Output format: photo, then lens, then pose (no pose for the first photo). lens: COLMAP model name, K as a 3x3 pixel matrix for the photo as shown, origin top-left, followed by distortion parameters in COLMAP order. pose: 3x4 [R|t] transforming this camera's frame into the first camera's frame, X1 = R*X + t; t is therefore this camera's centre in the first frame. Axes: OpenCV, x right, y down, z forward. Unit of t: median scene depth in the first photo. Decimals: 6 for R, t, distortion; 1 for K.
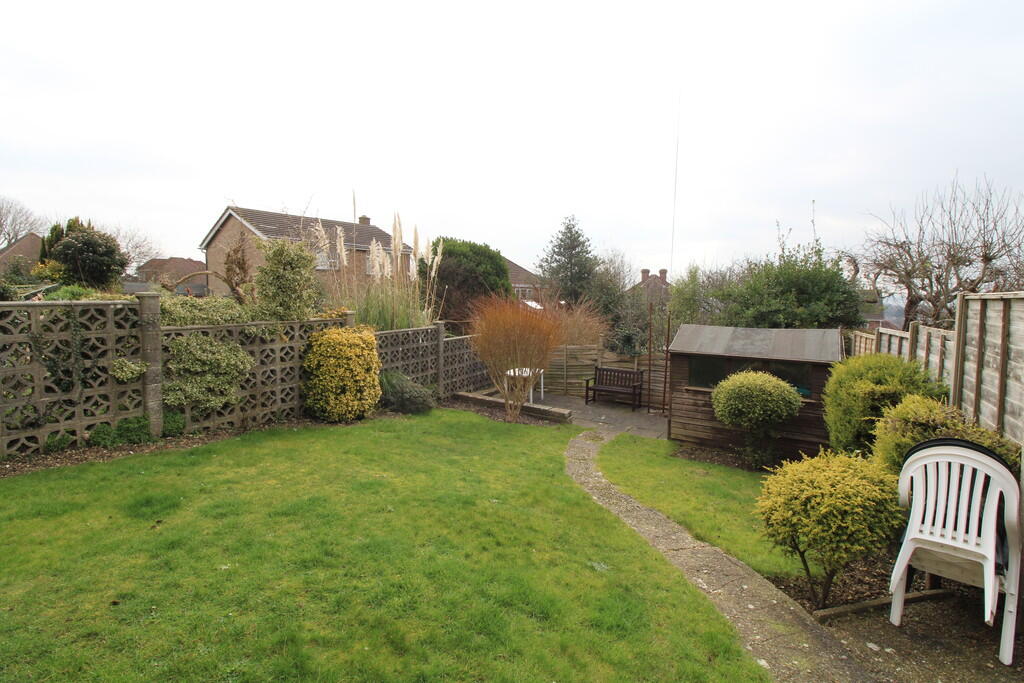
lens RADIAL K [[476.8, 0, 512.0], [0, 476.8, 338.3], [0, 0, 1]] dist [-0.022751, -0.000577]
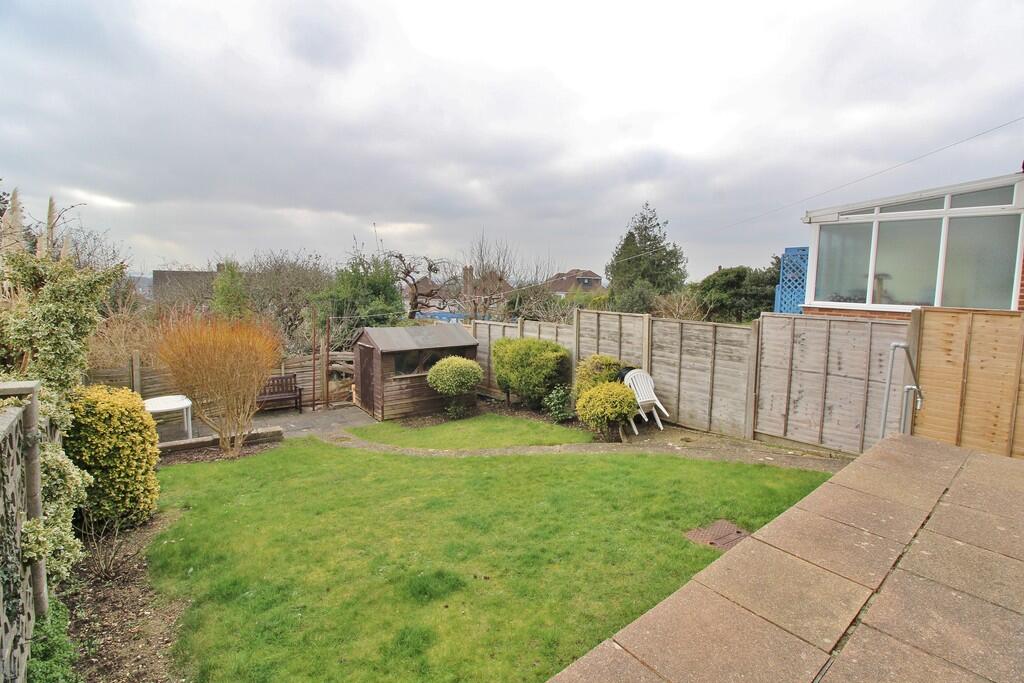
lens RADIAL K [[476.8, 0, 514.2], [0, 476.8, 335.0], [0, 0, 1]] dist [-0.022751, -0.000577]
pose [[0.368676, -0.121116, 0.921634, -1.098468], [0.084455, 0.991739, 0.096544, -0.172405], [-0.925713, 0.042243, 0.375859, 0.316571]]
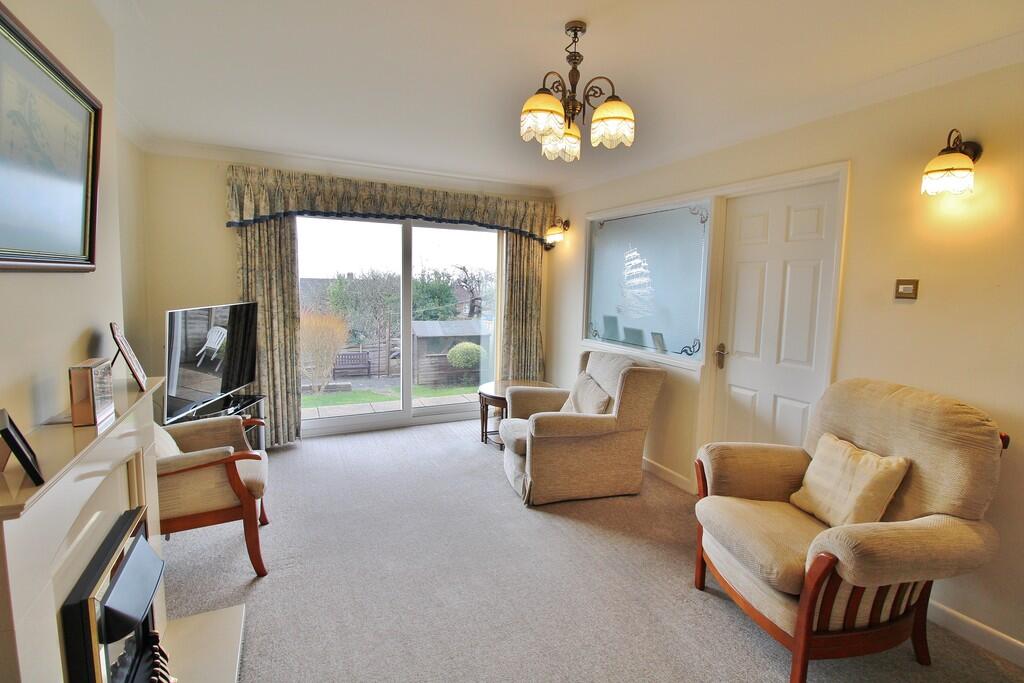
lens RADIAL K [[476.8, 0, 509.9], [0, 476.8, 339.6], [0, 0, 1]] dist [-0.022751, -0.000577]
pose [[0.571806, -0.099089, 0.814382, -1.522064], [0.069434, 0.994962, 0.072309, -0.109332], [-0.817445, 0.015199, 0.575806, -0.553889]]
